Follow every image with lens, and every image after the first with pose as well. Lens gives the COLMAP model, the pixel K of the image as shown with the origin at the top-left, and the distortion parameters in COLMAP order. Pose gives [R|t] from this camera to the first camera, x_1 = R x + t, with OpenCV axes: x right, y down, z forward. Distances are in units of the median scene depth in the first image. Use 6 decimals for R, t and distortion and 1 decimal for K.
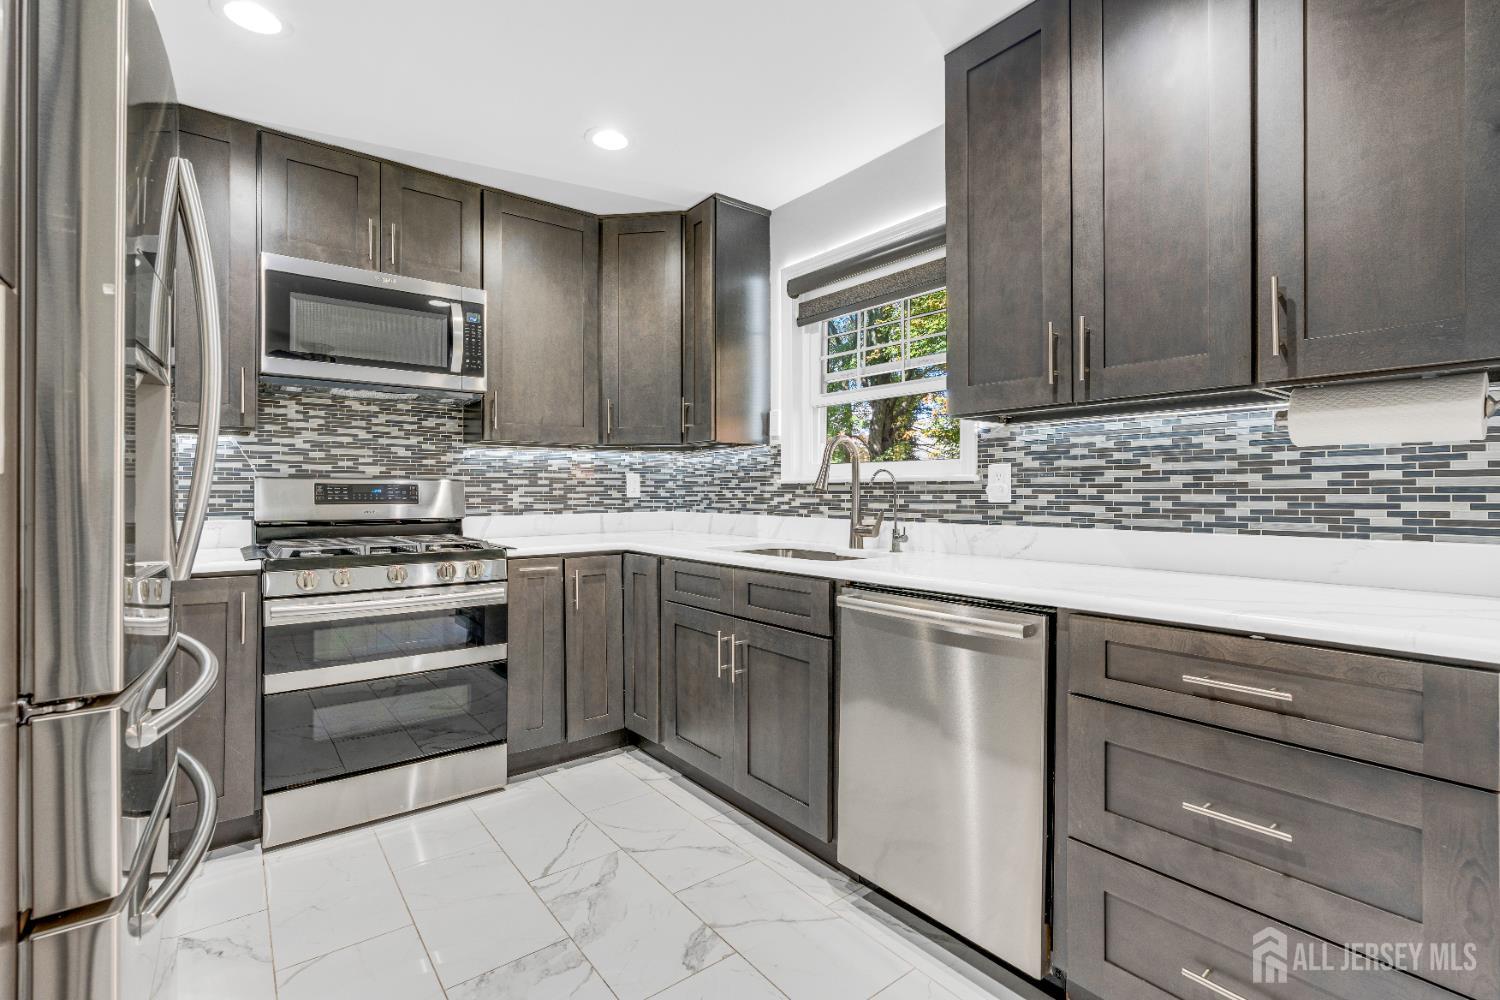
lens RADIAL K [[681.8, 0, 755.5], [0, 681.8, 493.3], [0, 0, 1]] dist [-0.003479, 0.000636]
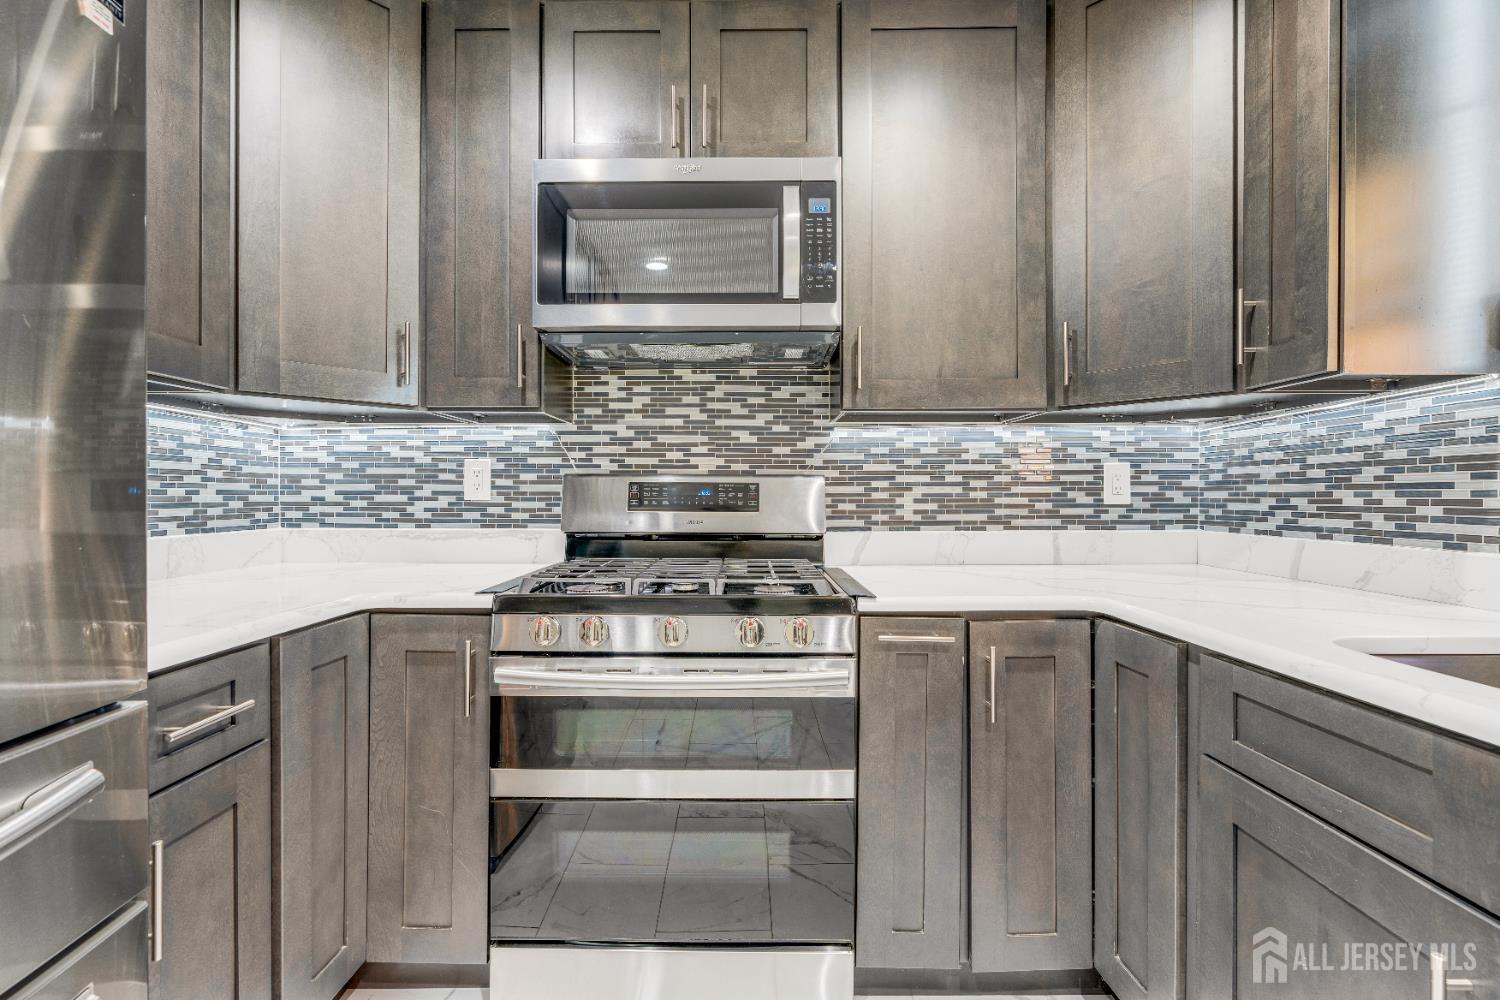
lens RADIAL K [[681.8, 0, 735.0], [0, 681.8, 499.0], [0, 0, 1]] dist [-0.003479, 0.000636]
pose [[0.772416, 0.004665, -0.635100, -0.097570], [-0.002282, 0.999987, 0.004570, -0.000266], [0.635113, -0.002081, 0.772416, 0.543184]]
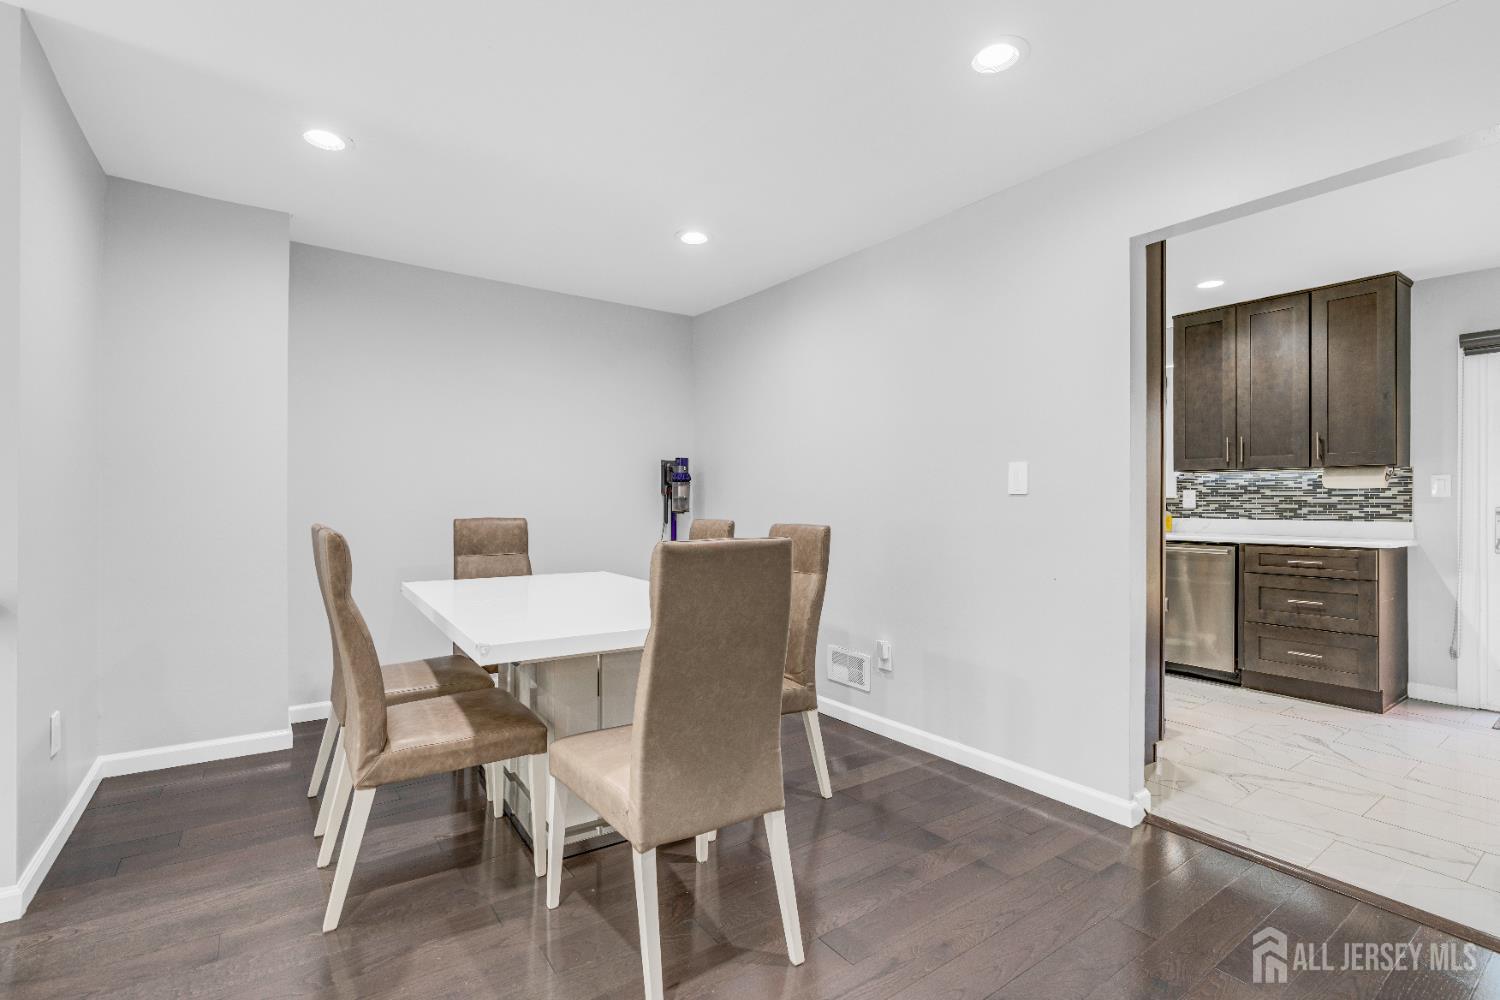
lens RADIAL K [[681.8, 0, 756.9], [0, 681.8, 500.2], [0, 0, 1]] dist [-0.003479, 0.000636]
pose [[0.999228, 0.003510, -0.039118, -0.875658], [-0.003642, 0.999988, -0.003296, 0.000223], [0.039106, 0.003436, 0.999229, -1.154157]]
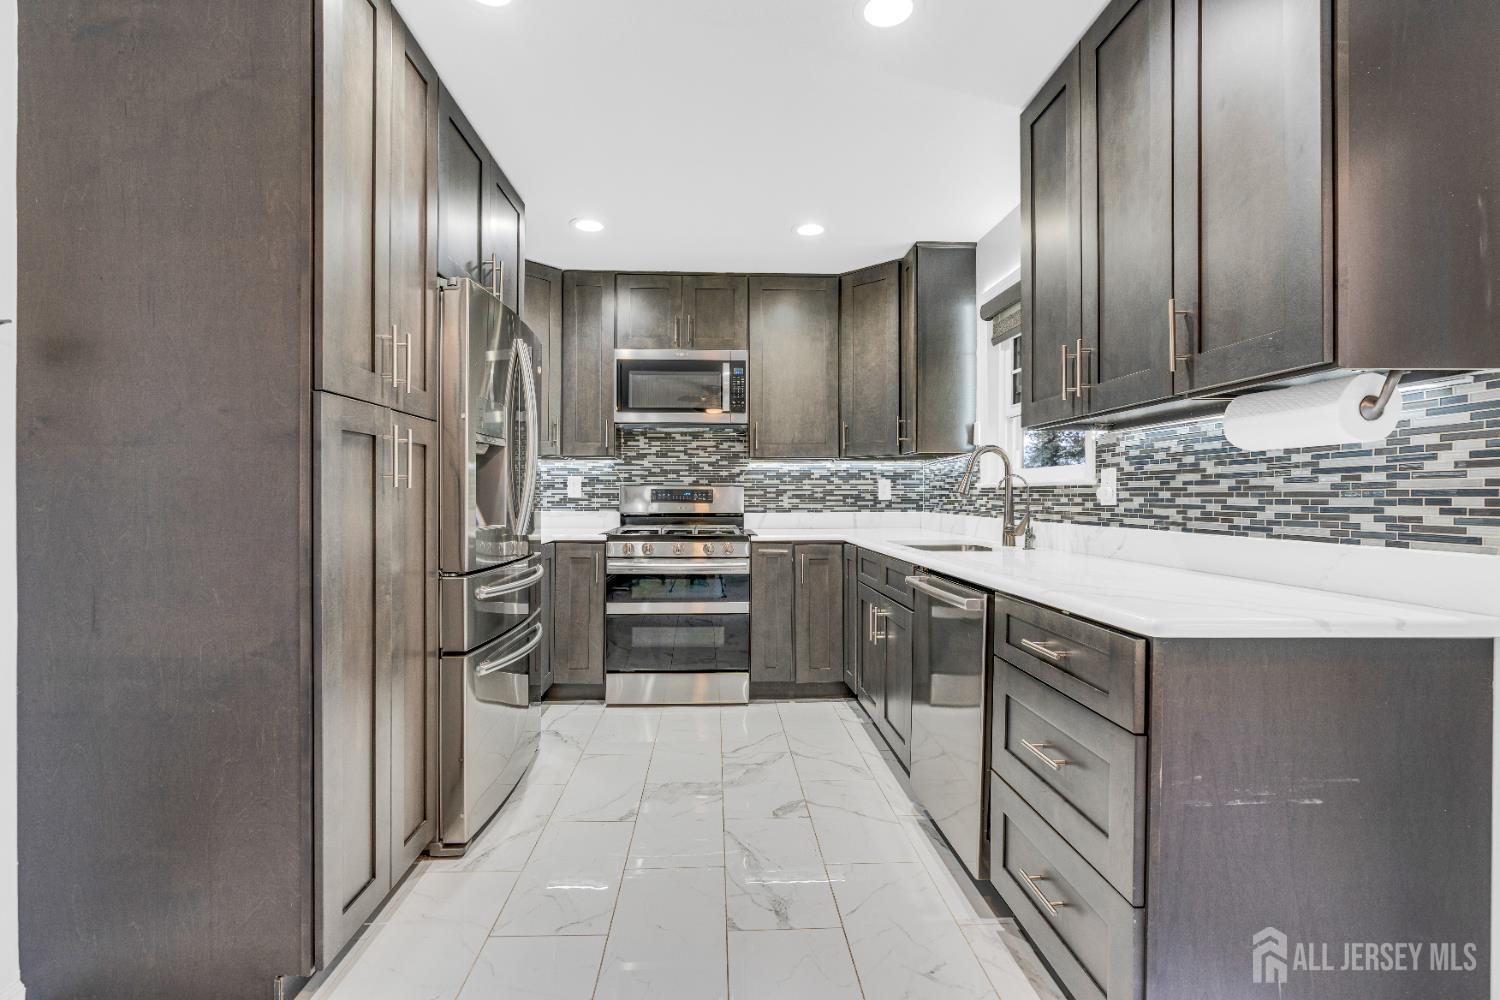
lens RADIAL K [[681.8, 0, 751.5], [0, 681.8, 501.1], [0, 0, 1]] dist [-0.003479, 0.000636]
pose [[0.822443, 0.006751, -0.568808, 0.460948], [-0.003260, 0.999969, 0.007154, 0.001251], [0.568838, -0.004030, 0.822439, -0.163470]]
